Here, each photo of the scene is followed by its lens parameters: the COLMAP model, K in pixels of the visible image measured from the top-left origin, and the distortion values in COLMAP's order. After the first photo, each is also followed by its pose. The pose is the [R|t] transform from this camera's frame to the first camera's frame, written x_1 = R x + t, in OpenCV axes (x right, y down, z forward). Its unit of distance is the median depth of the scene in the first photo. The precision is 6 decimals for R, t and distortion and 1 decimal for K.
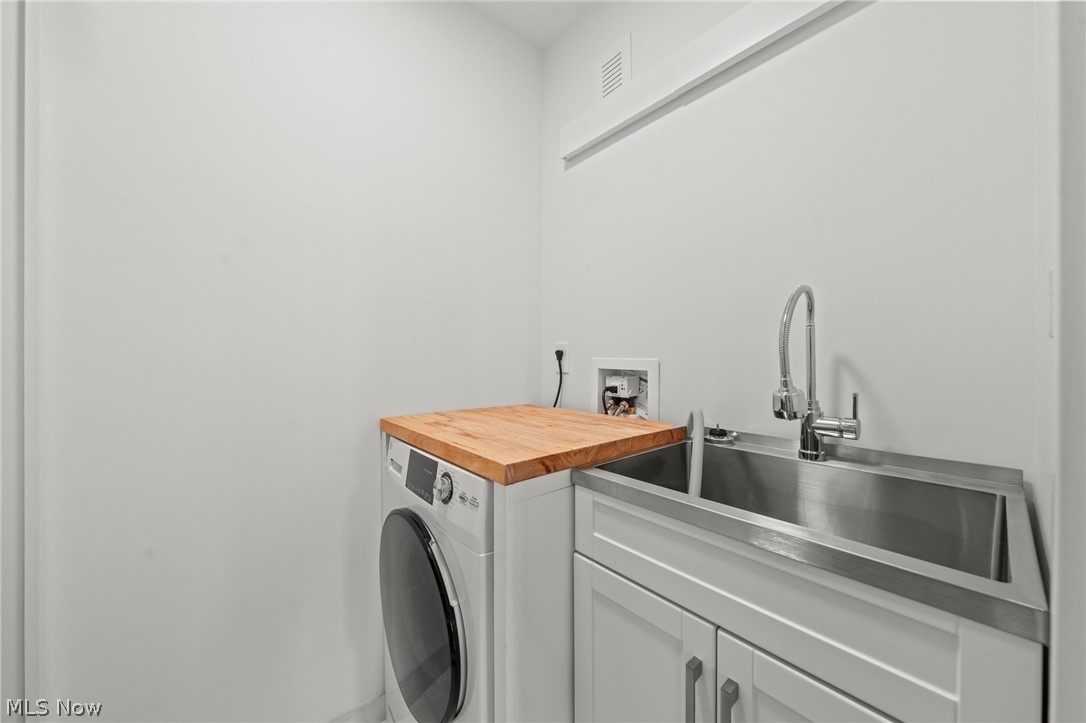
lens RADIAL K [[381.6, 0, 541.0], [0, 381.6, 360.1], [0, 0, 1]] dist [-0.001031, -0.000044]
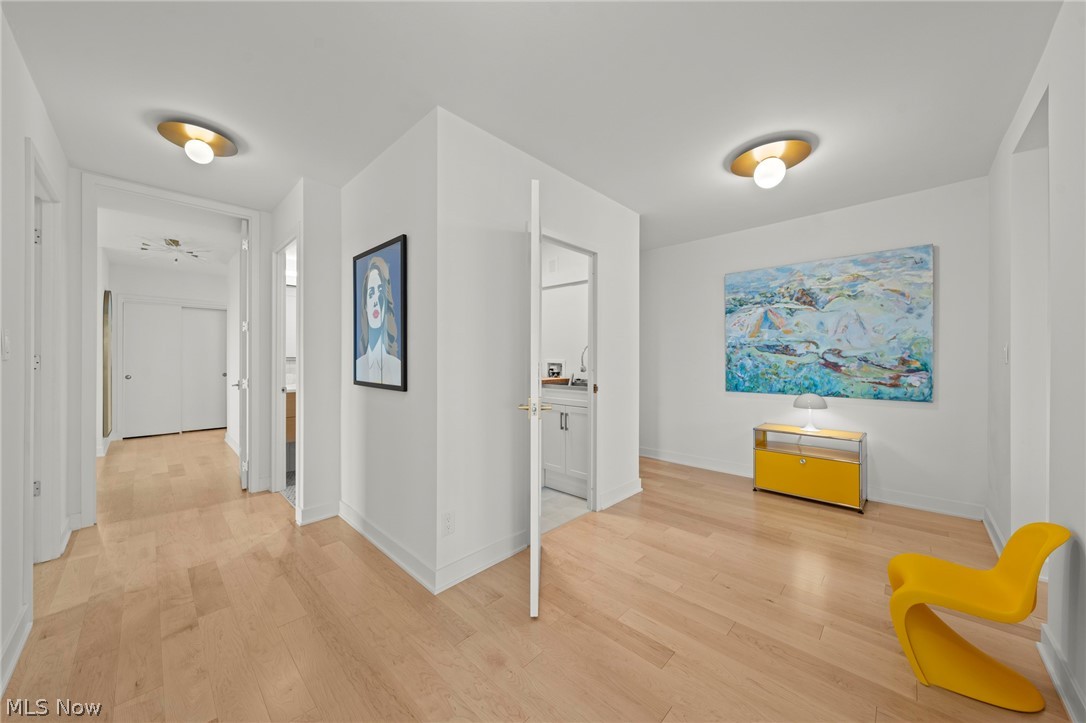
lens RADIAL K [[381.6, 0, 541.0], [0, 381.6, 360.1], [0, 0, 1]] dist [-0.001031, -0.000044]
pose [[0.993796, 0.003968, 0.111148, -0.245227], [-0.004426, 0.999983, 0.003875, -0.010691], [-0.111131, -0.004343, 0.993796, -2.077274]]
